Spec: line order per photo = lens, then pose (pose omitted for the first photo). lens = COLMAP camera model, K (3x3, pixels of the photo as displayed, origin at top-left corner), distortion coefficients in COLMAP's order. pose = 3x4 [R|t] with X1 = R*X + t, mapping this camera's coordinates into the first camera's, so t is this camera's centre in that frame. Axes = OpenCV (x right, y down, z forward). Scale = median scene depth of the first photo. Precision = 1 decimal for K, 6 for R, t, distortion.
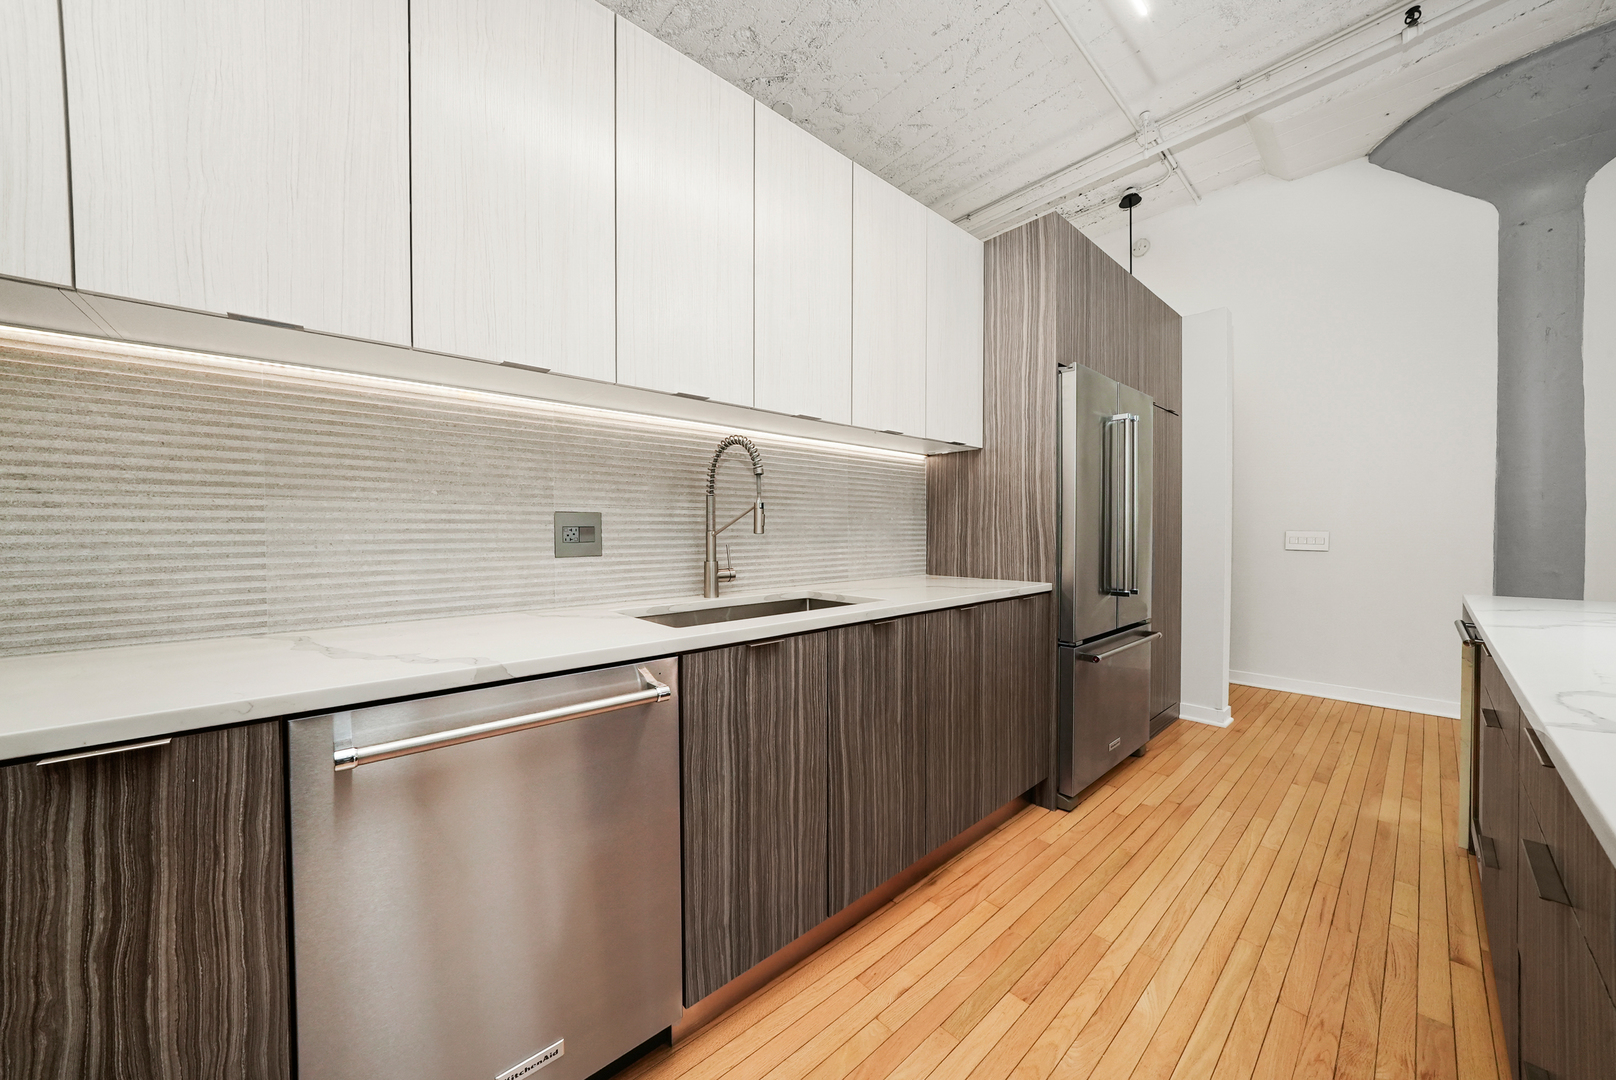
lens RADIAL K [[553.4, 0, 809.1], [0, 553.4, 545.6], [0, 0, 1]] dist [-0.018630, 0.004315]
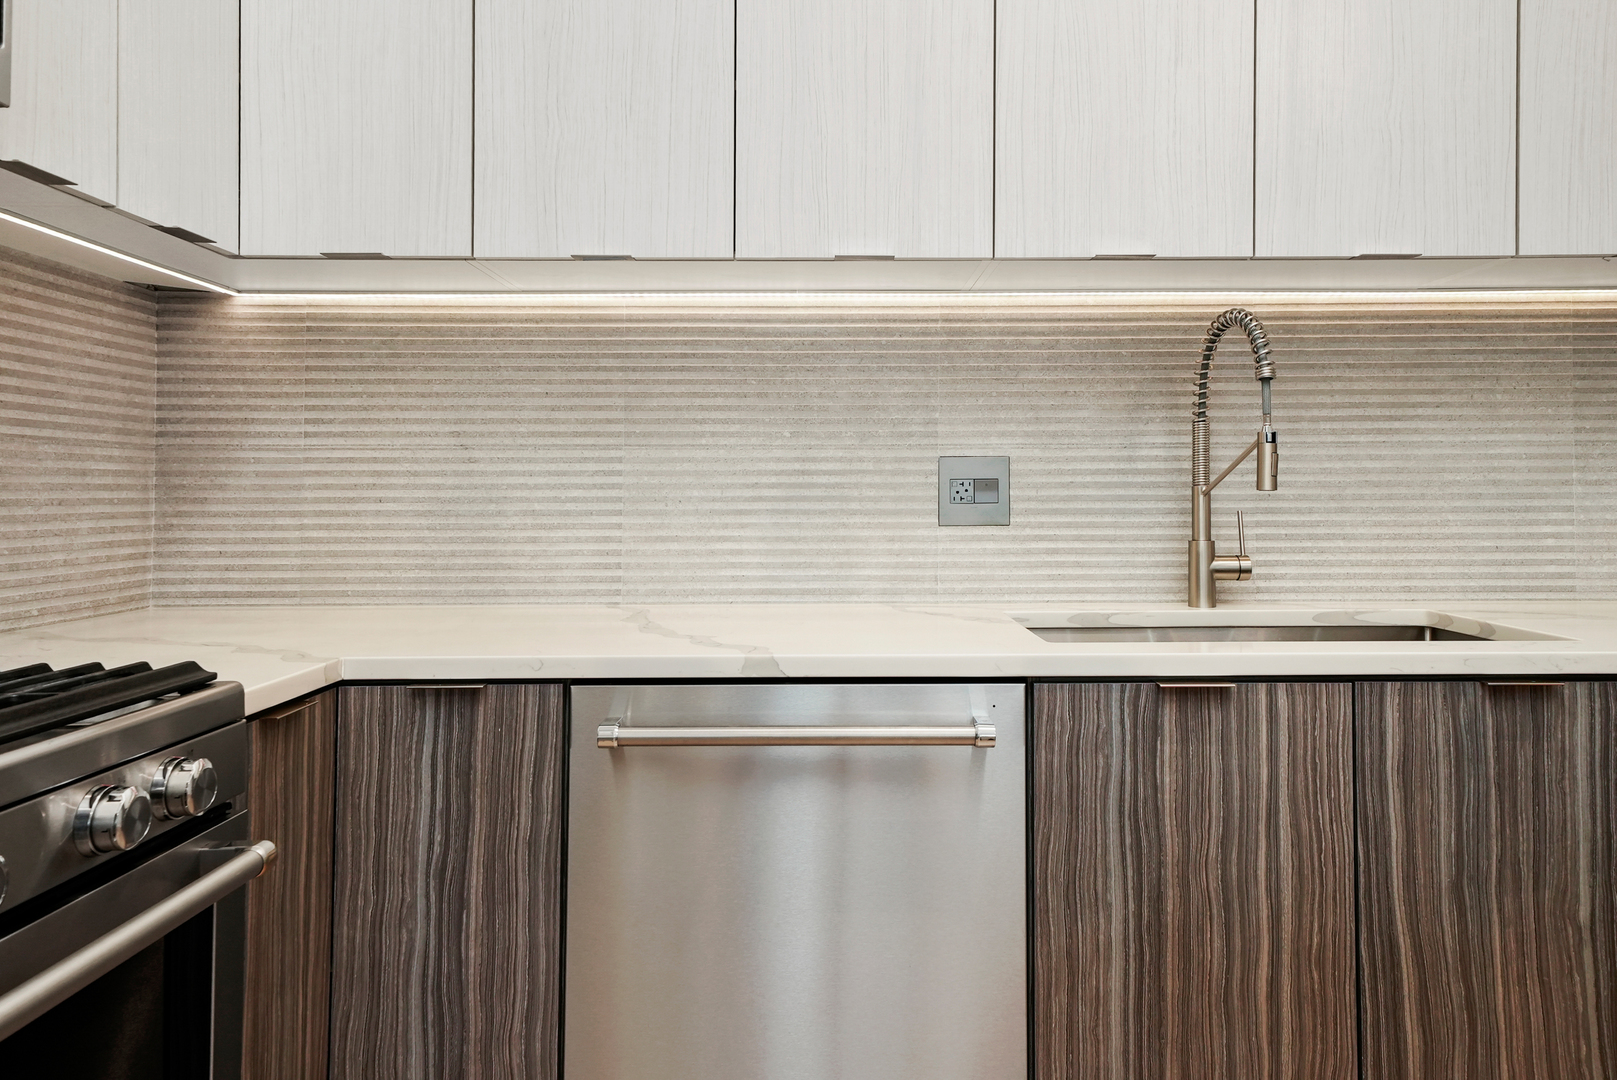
lens RADIAL K [[1081.5, 0, 843.6], [0, 1081.5, 466.8], [0, 0, 1]] dist [0.024445, -0.002243]
pose [[0.753567, -0.012744, -0.657247, 0.331326], [-0.017136, 0.999092, -0.039020, 0.003514], [0.657147, 0.040667, 0.752664, -0.061793]]
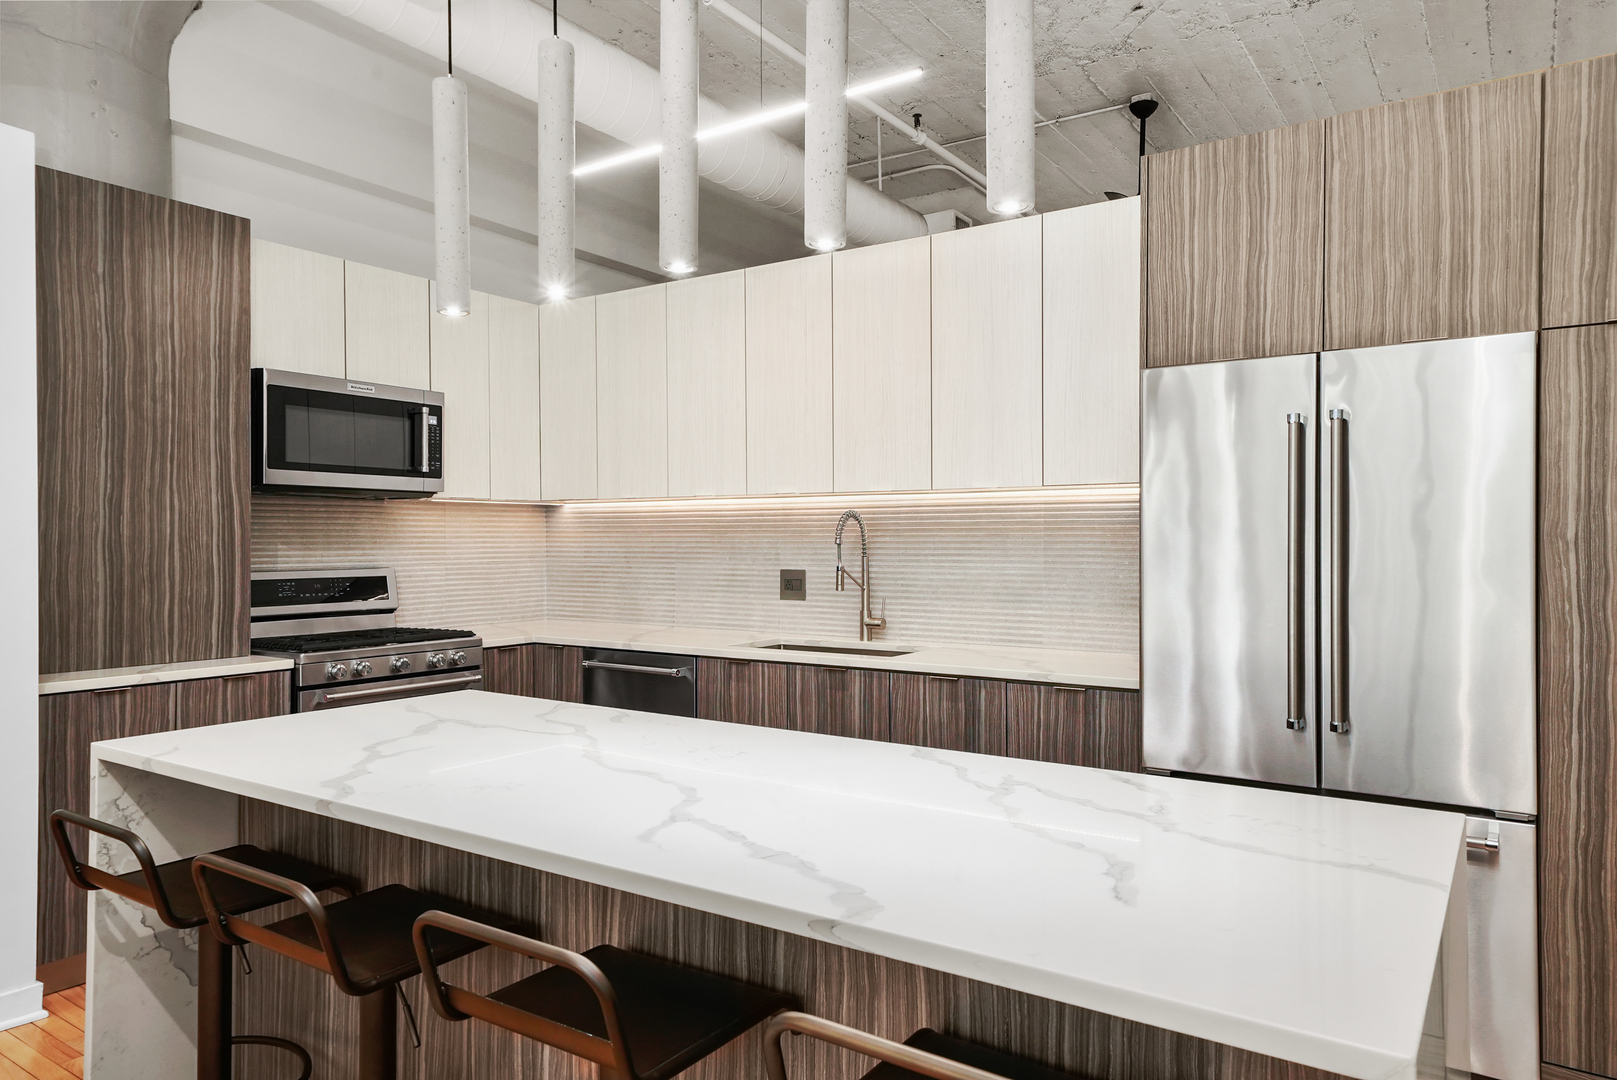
lens RADIAL K [[1059.5, 0, 808.5], [0, 1059.5, 540.0], [0, 0, 1]] dist [0.033142, 0.000095]
pose [[0.246790, 0.008010, -0.969036, 2.564867], [-0.022729, 0.999739, 0.002476, -0.163095], [0.968802, 0.021414, 0.246907, 0.378820]]
